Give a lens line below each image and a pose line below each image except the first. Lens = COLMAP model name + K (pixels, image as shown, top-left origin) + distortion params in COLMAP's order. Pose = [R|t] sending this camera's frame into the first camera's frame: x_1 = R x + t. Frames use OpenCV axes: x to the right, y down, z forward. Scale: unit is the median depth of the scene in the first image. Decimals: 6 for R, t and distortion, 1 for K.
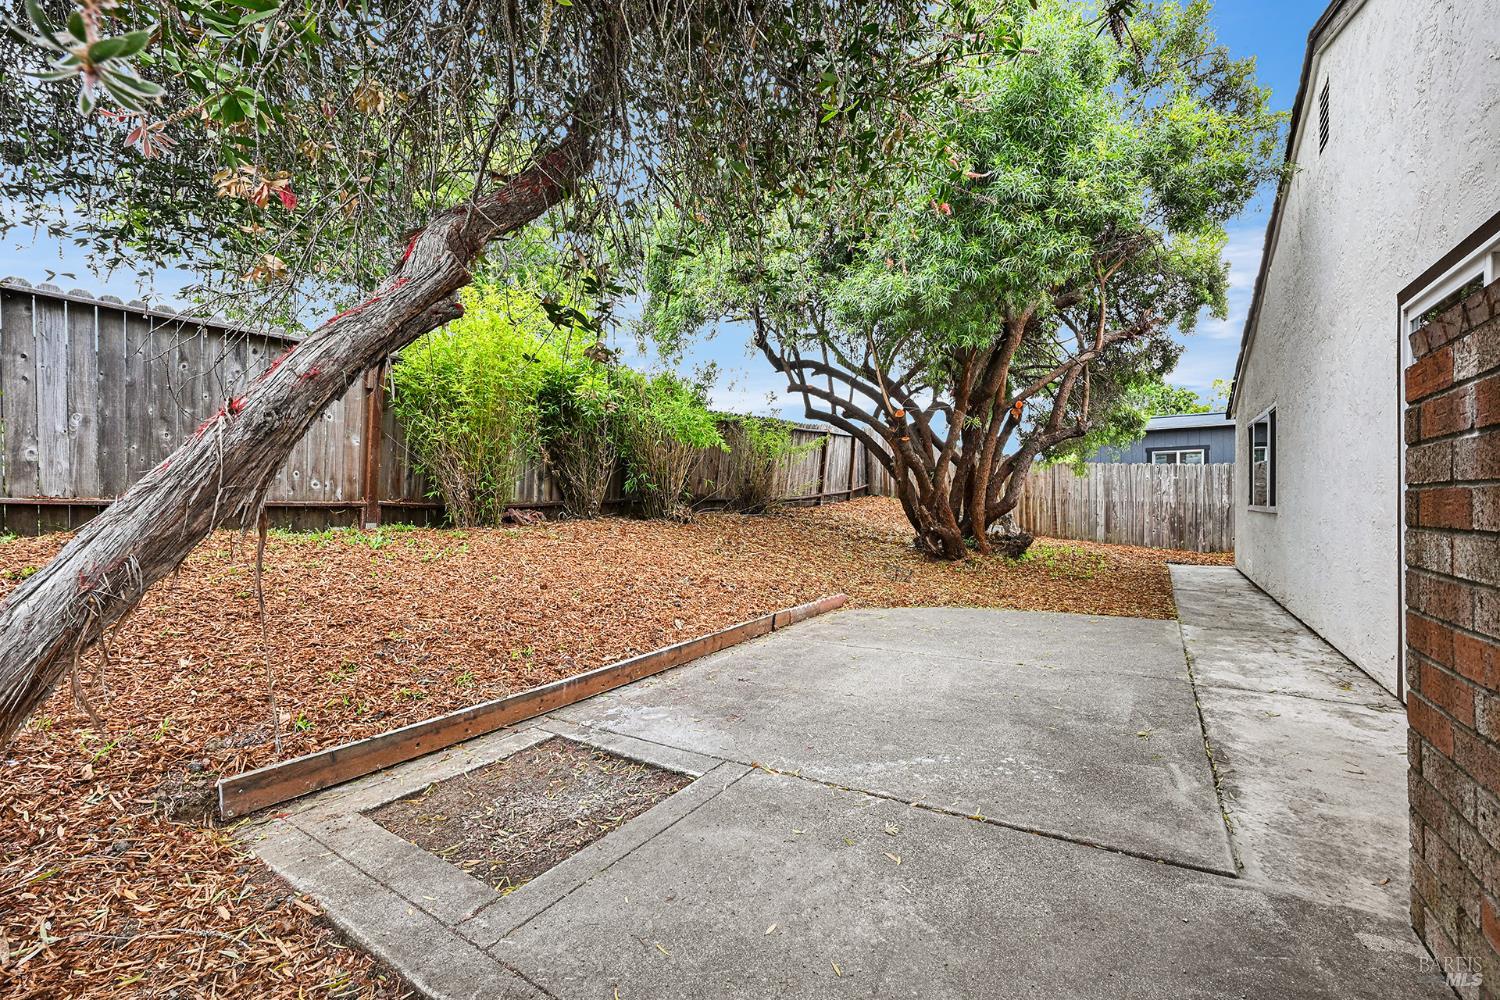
lens RADIAL K [[591.4, 0, 751.4], [0, 591.4, 502.3], [0, 0, 1]] dist [-0.000521, 0.000398]
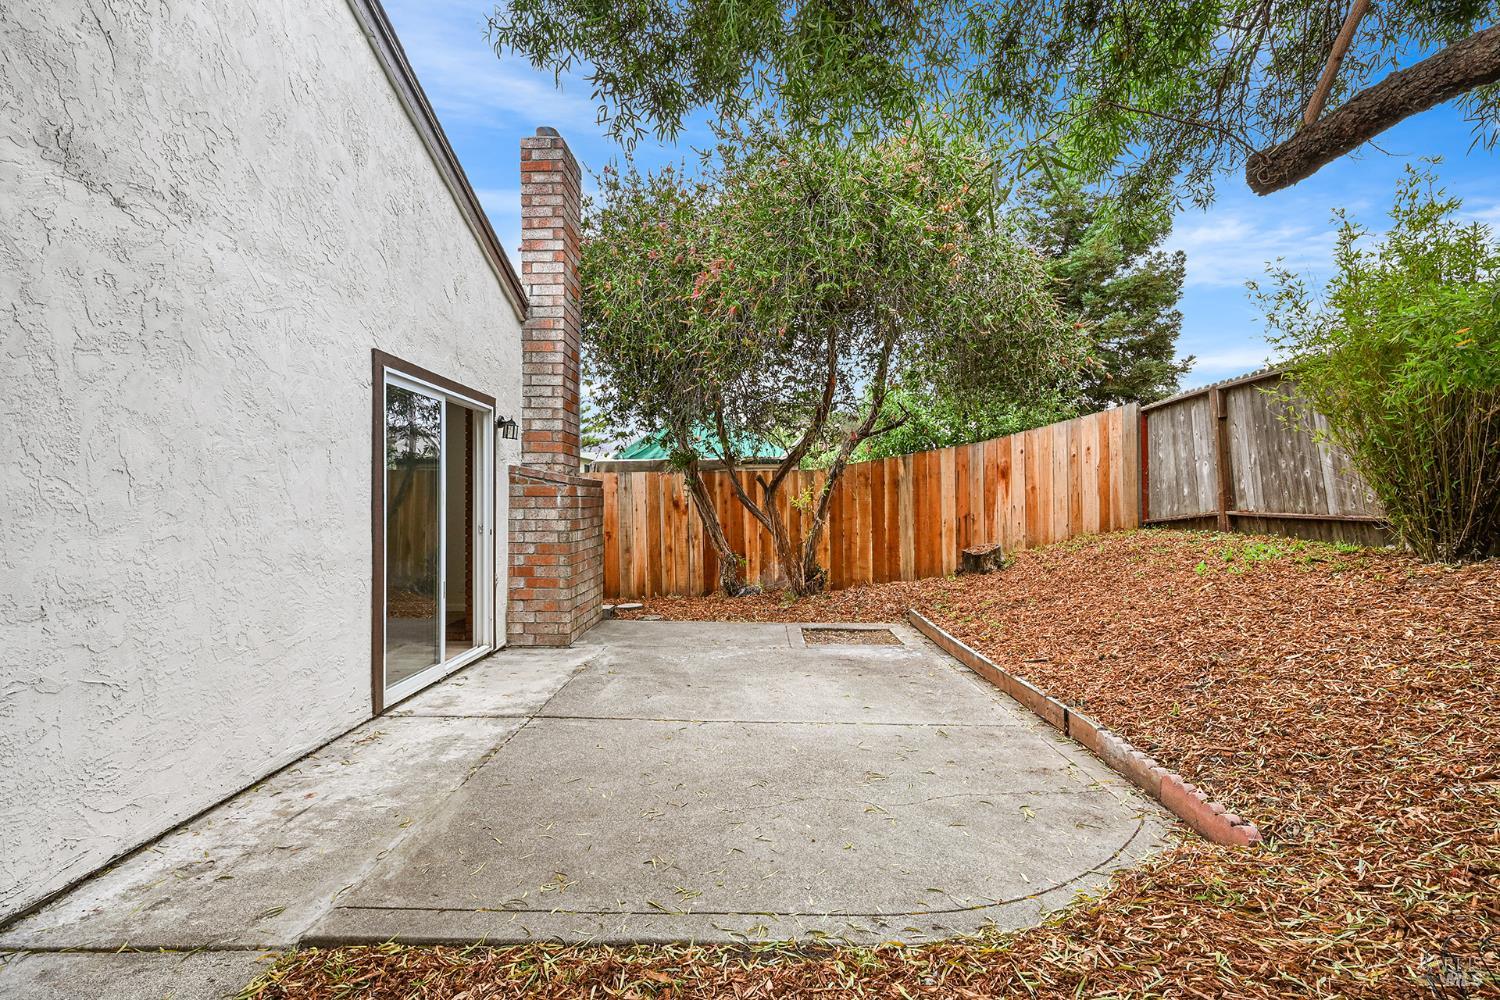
lens RADIAL K [[740.6, 0, 746.9], [0, 740.6, 501.6], [0, 0, 1]] dist [0.000464, -0.000058]
pose [[-0.835461, 0.003132, -0.549540, 1.479253], [0.006514, 0.999970, -0.004204, -0.051726], [0.549511, -0.007092, -0.835456, 2.926322]]
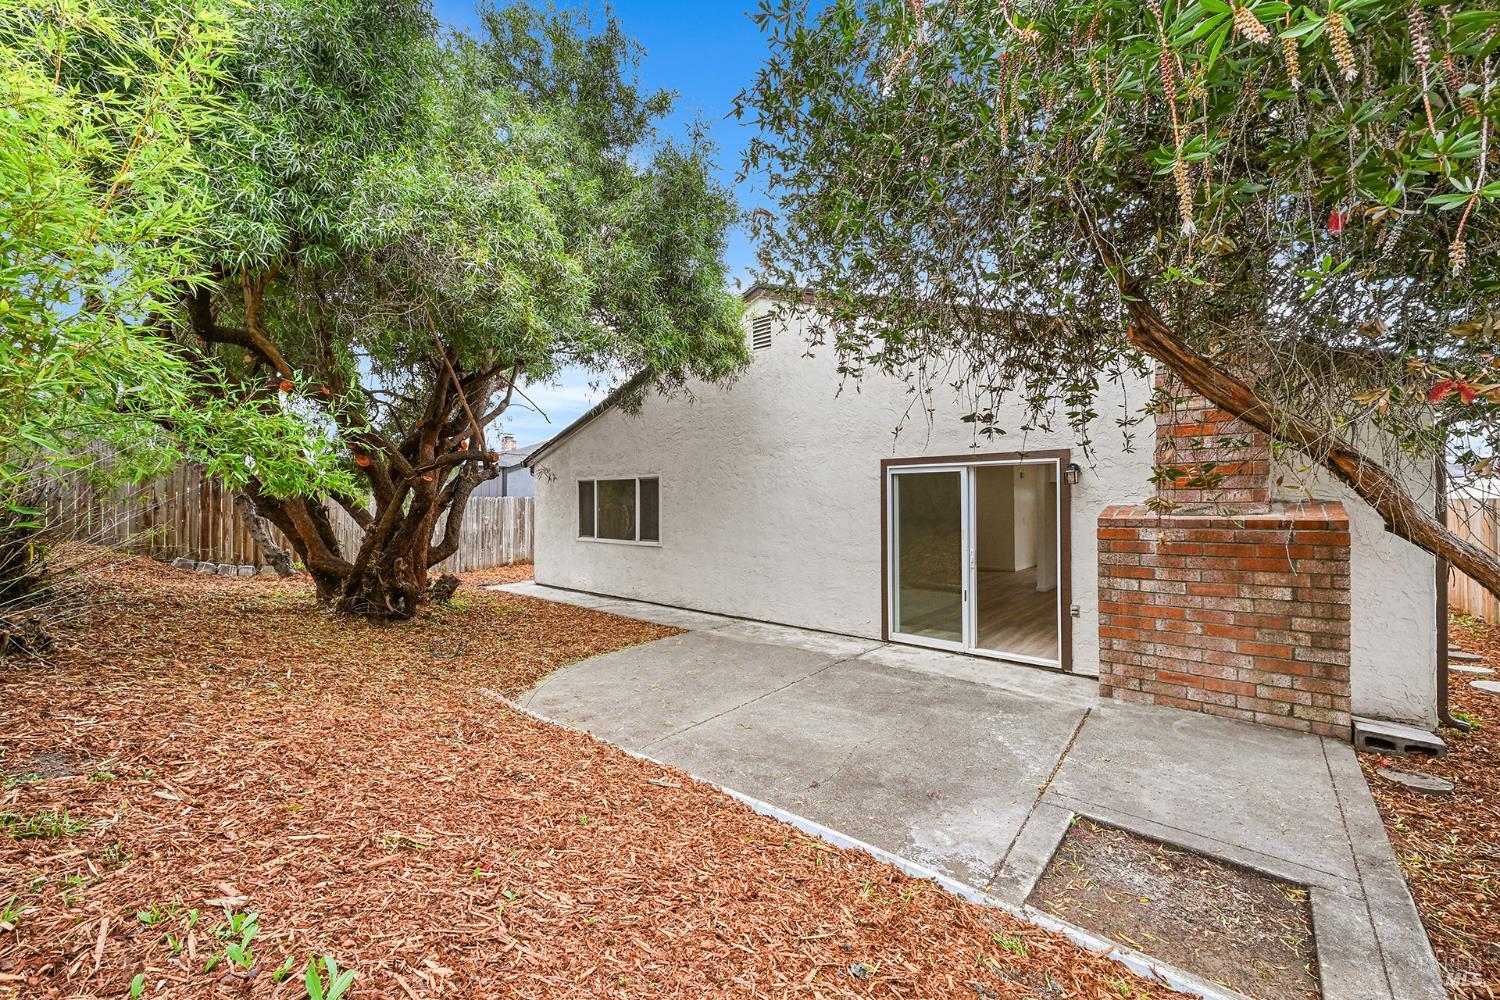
lens RADIAL K [[591.4, 0, 745.9], [0, 591.4, 503.5], [0, 0, 1]] dist [-0.000521, 0.000398]
pose [[0.135198, 0.010061, 0.990768, -1.327611], [-0.000838, 0.999949, -0.010040, -0.171189], [-0.990818, 0.000527, 0.135200, 1.408878]]
